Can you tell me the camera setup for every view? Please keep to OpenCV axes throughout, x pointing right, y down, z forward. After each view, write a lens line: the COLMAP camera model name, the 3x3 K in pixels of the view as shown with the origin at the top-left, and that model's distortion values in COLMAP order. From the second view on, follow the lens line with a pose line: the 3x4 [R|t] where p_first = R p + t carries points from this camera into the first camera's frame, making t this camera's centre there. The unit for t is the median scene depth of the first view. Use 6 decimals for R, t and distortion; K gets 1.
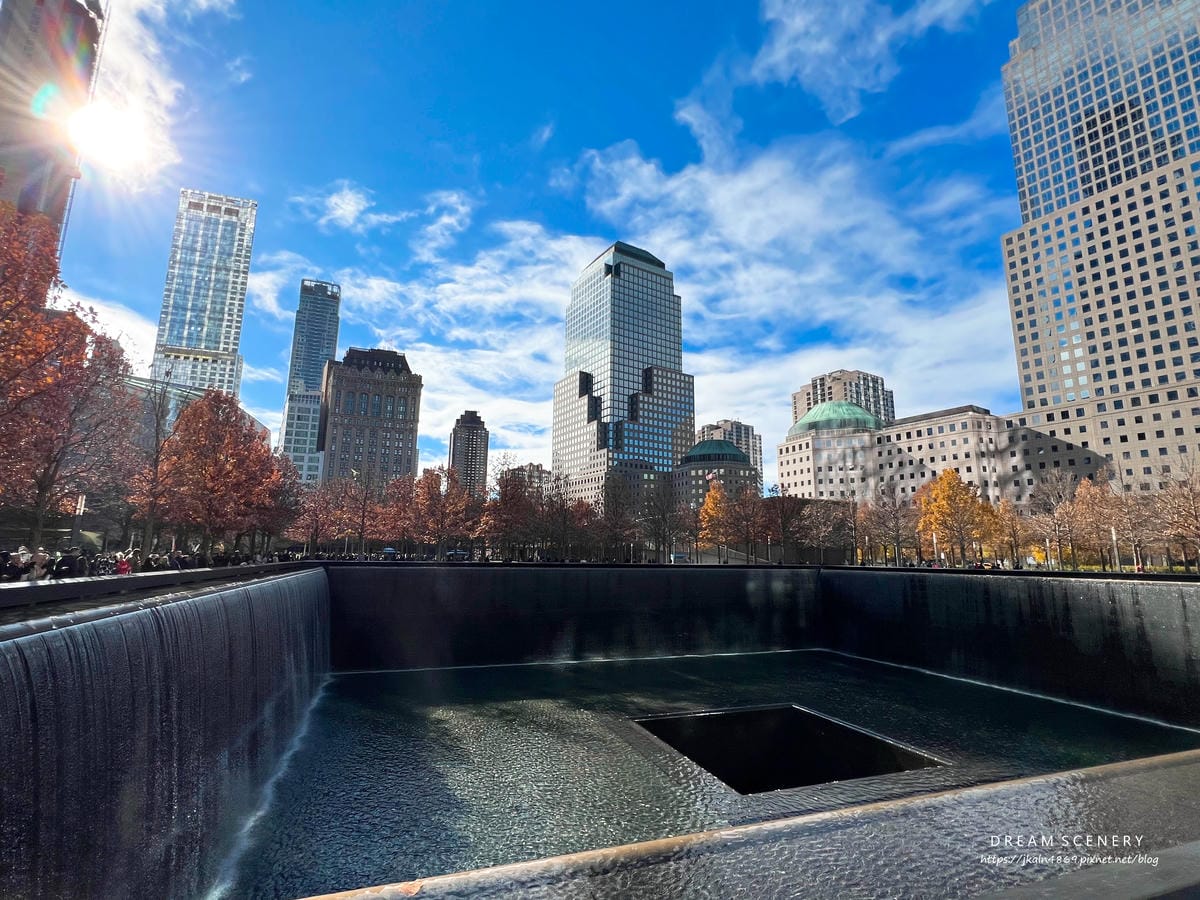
lens RADIAL K [[569.3, 0, 591.1], [0, 569.3, 447.1], [0, 0, 1]] dist [-0.003922, 0.000075]
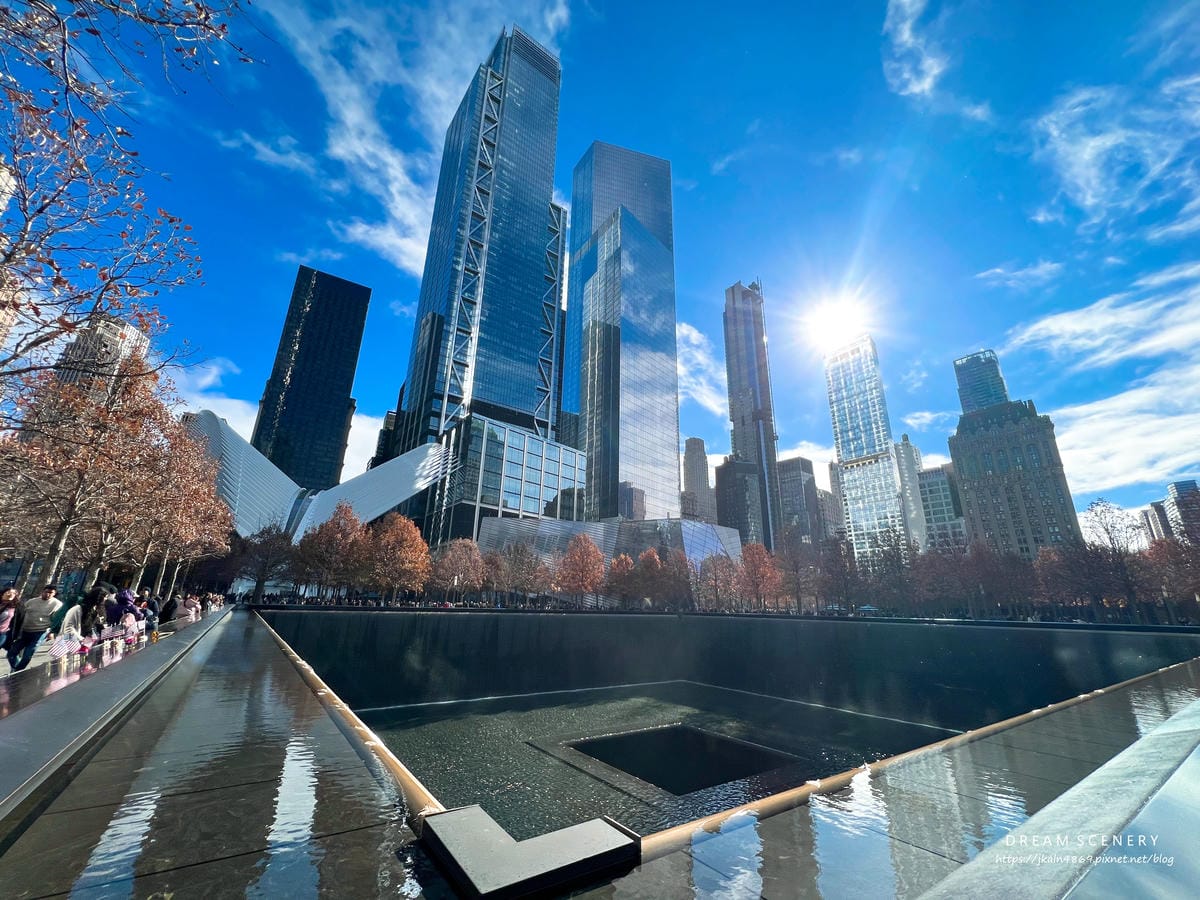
lens RADIAL K [[467.5, 0, 594.7], [0, 467.5, 450.9], [0, 0, 1]] dist [-0.000783, 0.000322]
pose [[0.278936, -0.310004, -0.908896, 0.136943], [0.163501, 0.947974, -0.273154, 0.013170], [0.946289, -0.072413, 0.315110, 0.055504]]
